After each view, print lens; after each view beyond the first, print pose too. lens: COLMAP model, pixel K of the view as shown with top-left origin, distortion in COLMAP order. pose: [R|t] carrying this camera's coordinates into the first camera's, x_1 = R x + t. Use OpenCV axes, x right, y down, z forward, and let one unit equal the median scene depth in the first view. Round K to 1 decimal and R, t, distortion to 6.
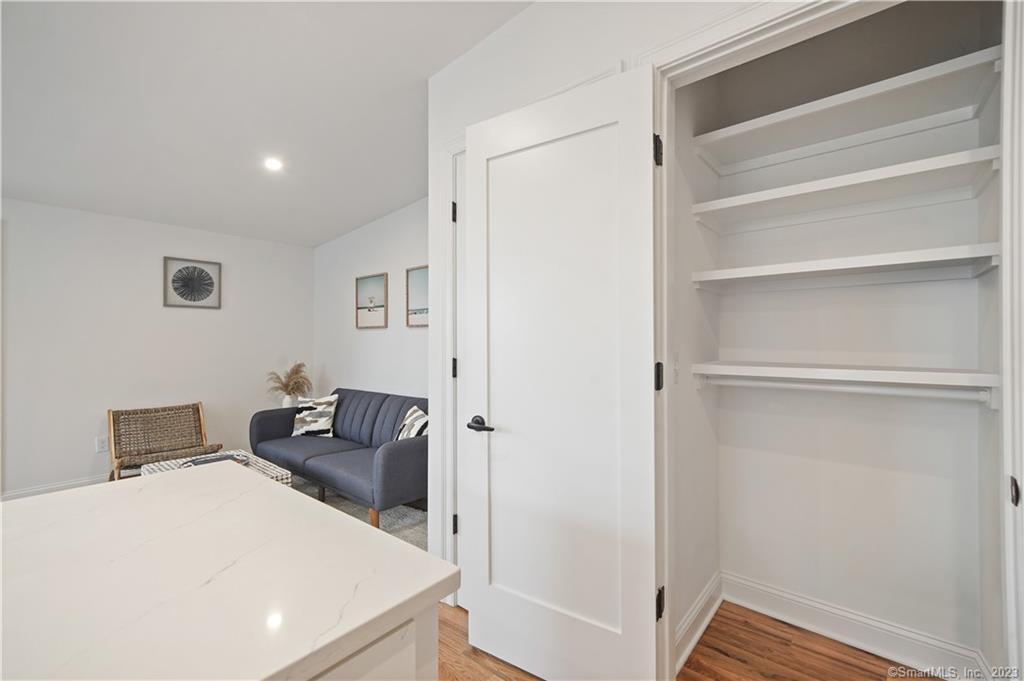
lens RADIAL K [[436.2, 0, 506.4], [0, 436.2, 342.5], [0, 0, 1]] dist [-0.001064, 0.000334]
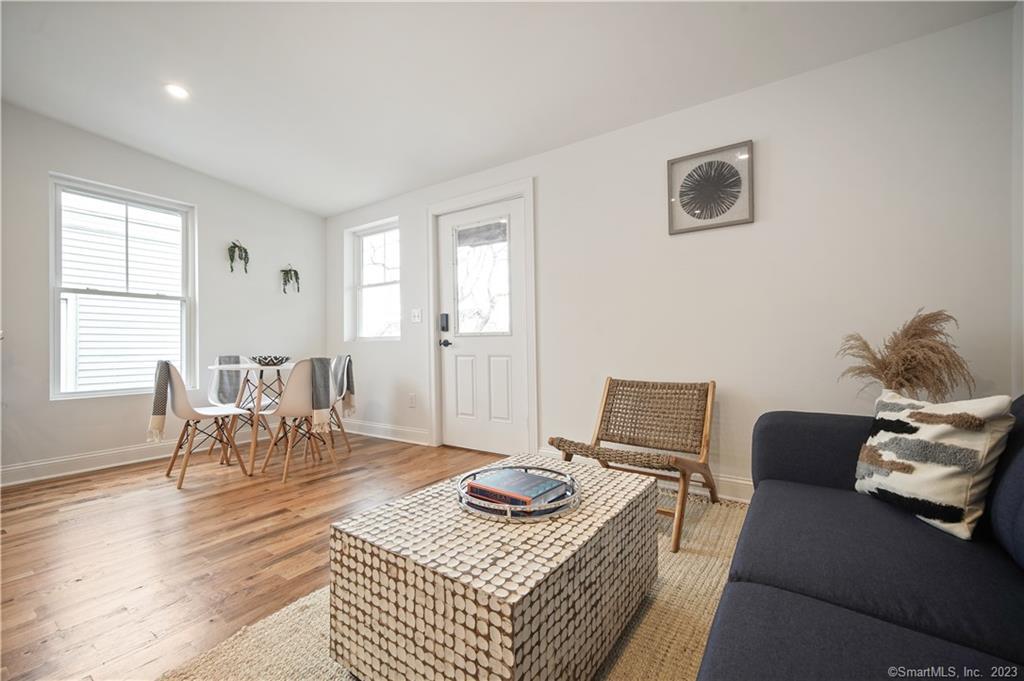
lens RADIAL K [[425.0, 0, 504.8], [0, 425.0, 341.6], [0, 0, 1]] dist [-0.001194, -0.000066]
pose [[0.089324, -0.009995, -0.995952, -0.146201], [0.003829, 0.999946, -0.009692, 0.086885], [0.995995, -0.002948, 0.089357, 0.666636]]
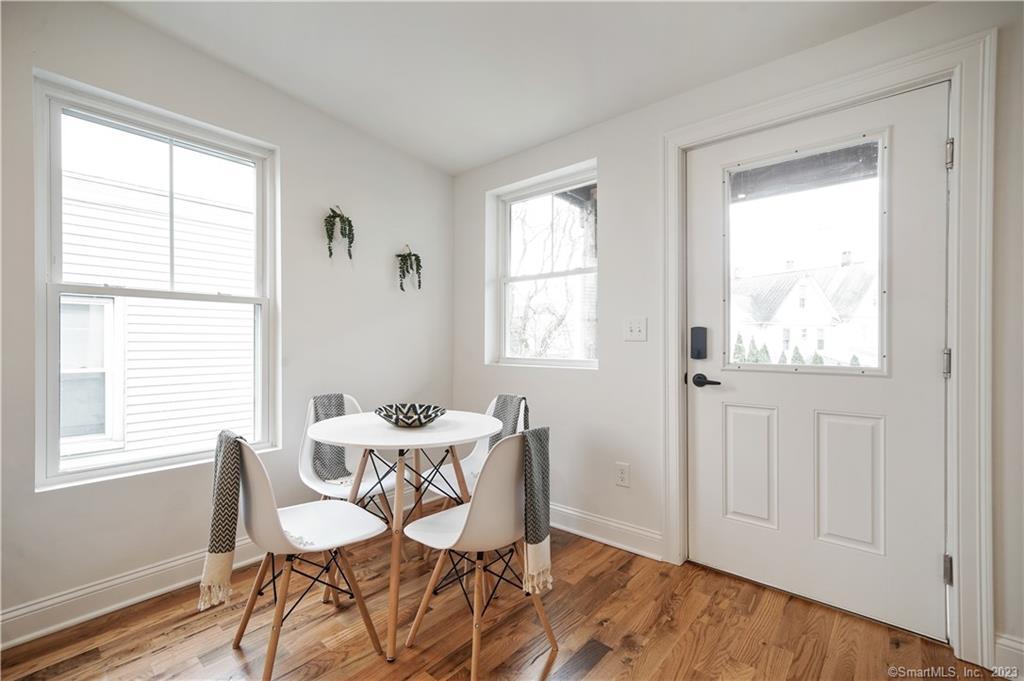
lens RADIAL K [[448.6, 0, 507.7], [0, 448.6, 343.6], [0, 0, 1]] dist [0.001121, 0.000366]
pose [[-0.026044, 0.002576, -0.999657, -0.537847], [-0.004615, 0.999986, 0.002697, 0.035845], [0.999650, 0.004683, -0.026032, 0.401702]]
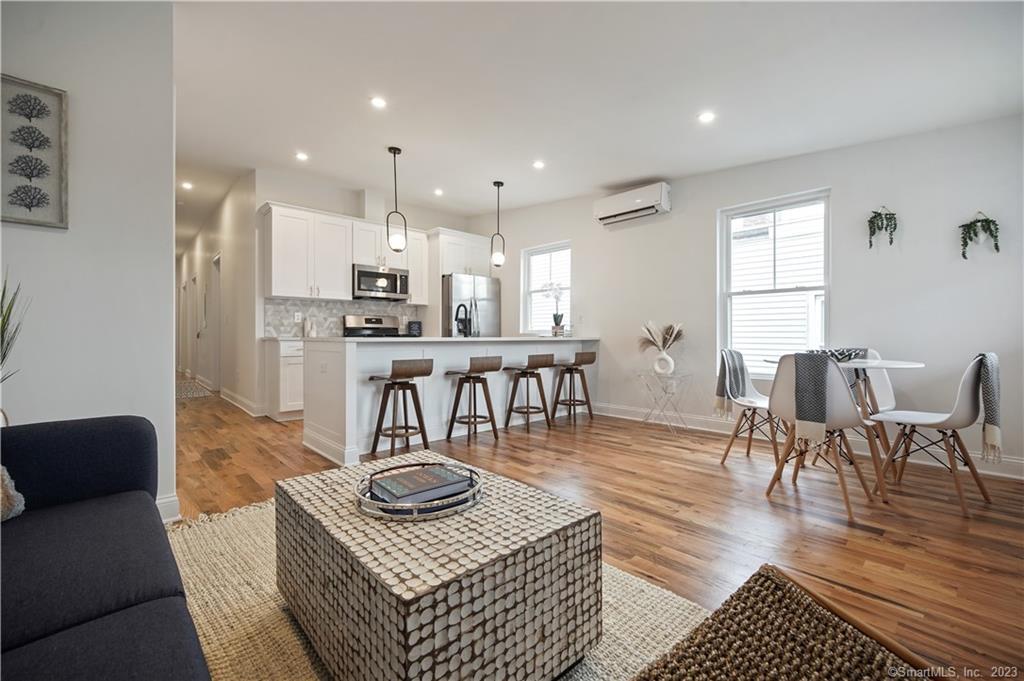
lens RADIAL K [[425.0, 0, 504.8], [0, 425.0, 341.6], [0, 0, 1]] dist [-0.001194, -0.000066]
pose [[-0.991861, 0.000430, 0.127327, -0.577777], [0.001683, 0.999951, 0.009735, 0.084499], [-0.127317, 0.009870, -0.991813, 1.016817]]
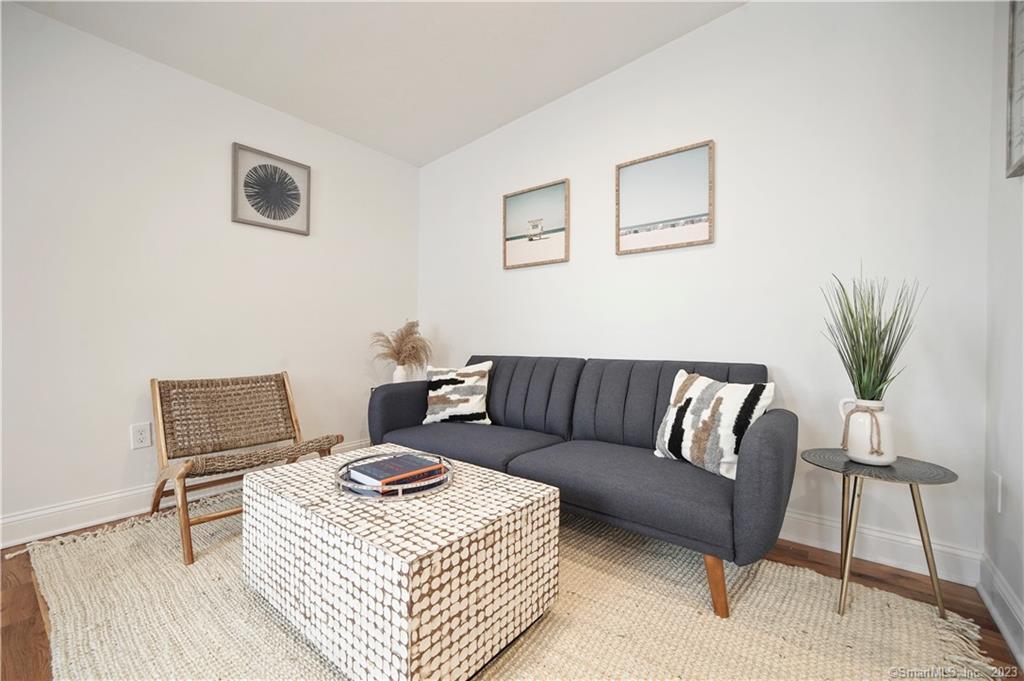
lens RADIAL K [[425.0, 0, 504.8], [0, 425.0, 341.6], [0, 0, 1]] dist [-0.001194, -0.000066]
pose [[0.999484, 0.003389, 0.031931, -0.395097], [-0.003517, 0.999986, 0.003962, 0.087828], [-0.031918, -0.004073, 0.999482, 0.353165]]
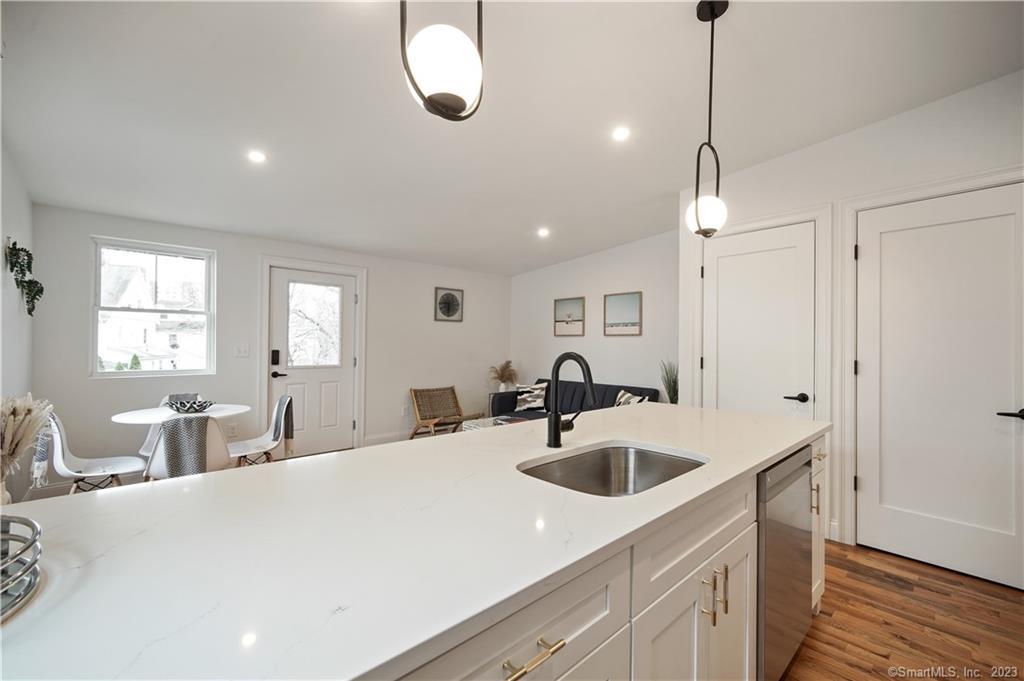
lens RADIAL K [[425.0, 0, 504.8], [0, 425.0, 341.6], [0, 0, 1]] dist [-0.001194, -0.000066]
pose [[0.989966, 0.008542, -0.141049, -0.335749], [-0.009620, 0.999930, -0.006961, -0.003451], [0.140980, 0.008248, 0.989978, -0.391631]]
